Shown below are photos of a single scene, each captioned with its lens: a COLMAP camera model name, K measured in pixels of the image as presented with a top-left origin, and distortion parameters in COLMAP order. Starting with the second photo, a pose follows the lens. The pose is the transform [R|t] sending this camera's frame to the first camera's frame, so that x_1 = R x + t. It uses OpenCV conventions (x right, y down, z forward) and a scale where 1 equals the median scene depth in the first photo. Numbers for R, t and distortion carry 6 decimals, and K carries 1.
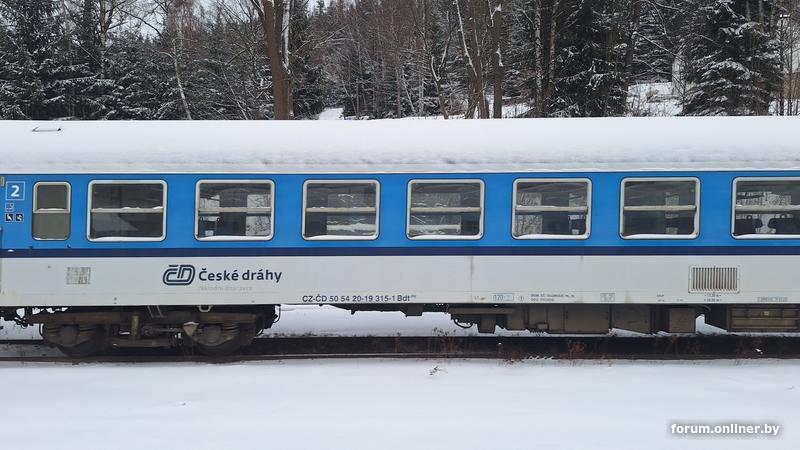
lens RADIAL K [[531.5, 0, 398.4], [0, 531.5, 218.7], [0, 0, 1]] dist [0.035112, -0.001578]
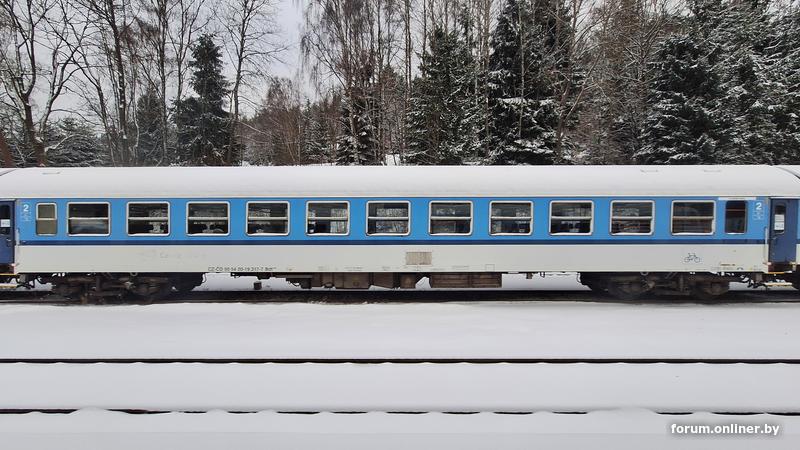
lens RADIAL K [[304.6, 0, 427.3], [0, 304.6, 242.7], [0, 0, 1]] dist [-0.000309, 0.000849]
pose [[0.999995, 0.001997, -0.002379, 0.464172], [-0.001843, 0.998003, 0.063135, -0.001760], [0.002500, -0.063130, 0.998002, 0.000947]]
